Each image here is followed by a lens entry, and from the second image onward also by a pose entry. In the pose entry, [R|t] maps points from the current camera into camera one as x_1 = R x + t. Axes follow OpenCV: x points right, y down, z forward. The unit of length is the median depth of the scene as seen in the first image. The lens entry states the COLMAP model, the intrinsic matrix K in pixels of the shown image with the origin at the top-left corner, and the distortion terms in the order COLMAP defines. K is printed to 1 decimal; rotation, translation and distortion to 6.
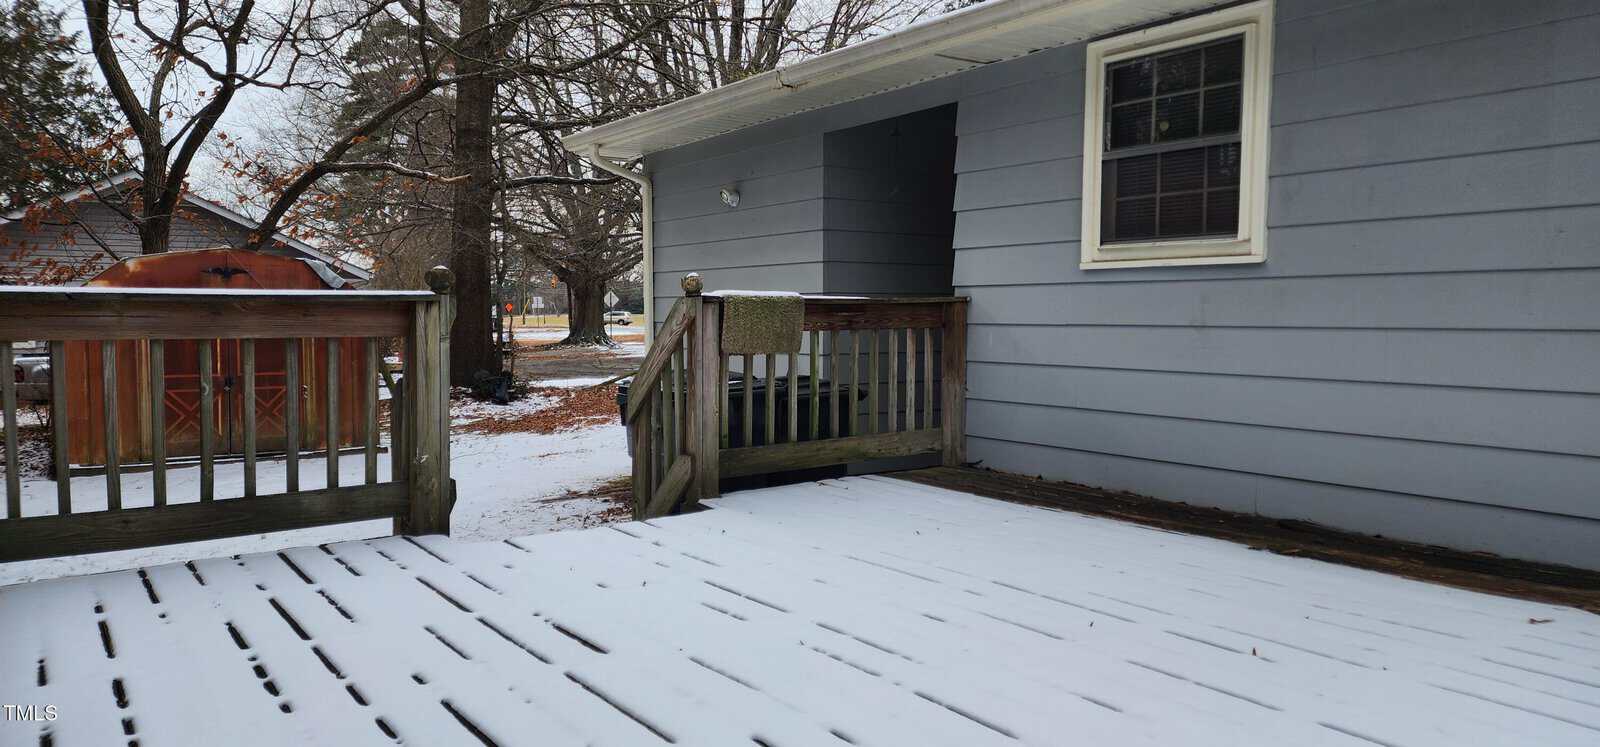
lens RADIAL K [[1055.4, 0, 783.1], [0, 1055.4, 375.2], [0, 0, 1]] dist [0.031999, -0.002082]
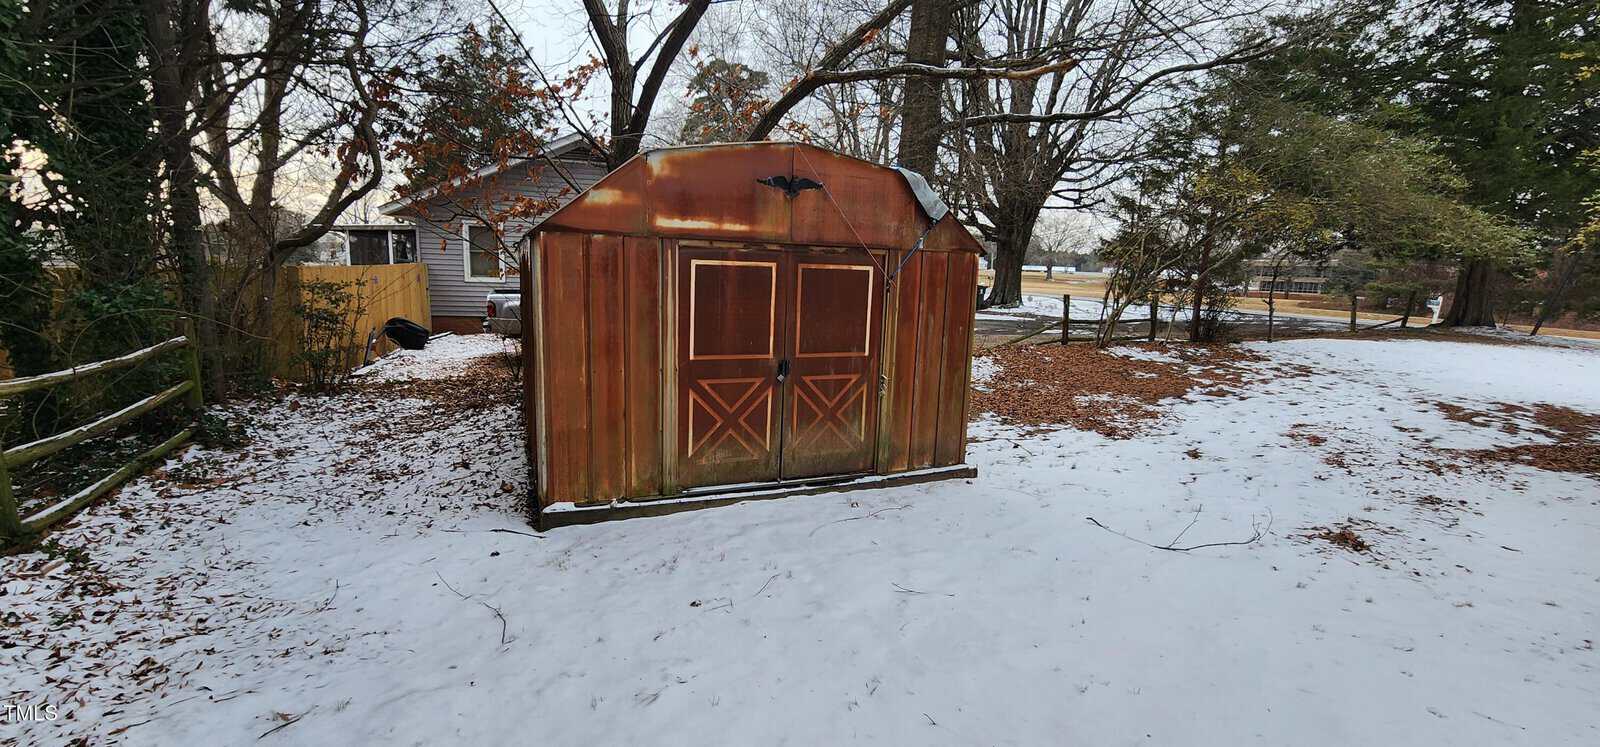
lens RADIAL K [[659.1, 0, 805.4], [0, 659.1, 379.6], [0, 0, 1]] dist [-0.001269, -0.000112]
pose [[0.981619, 0.076733, -0.174745, -0.337644], [-0.056331, 0.991311, 0.118865, -0.025312], [0.182347, -0.106837, 0.977413, 0.479900]]
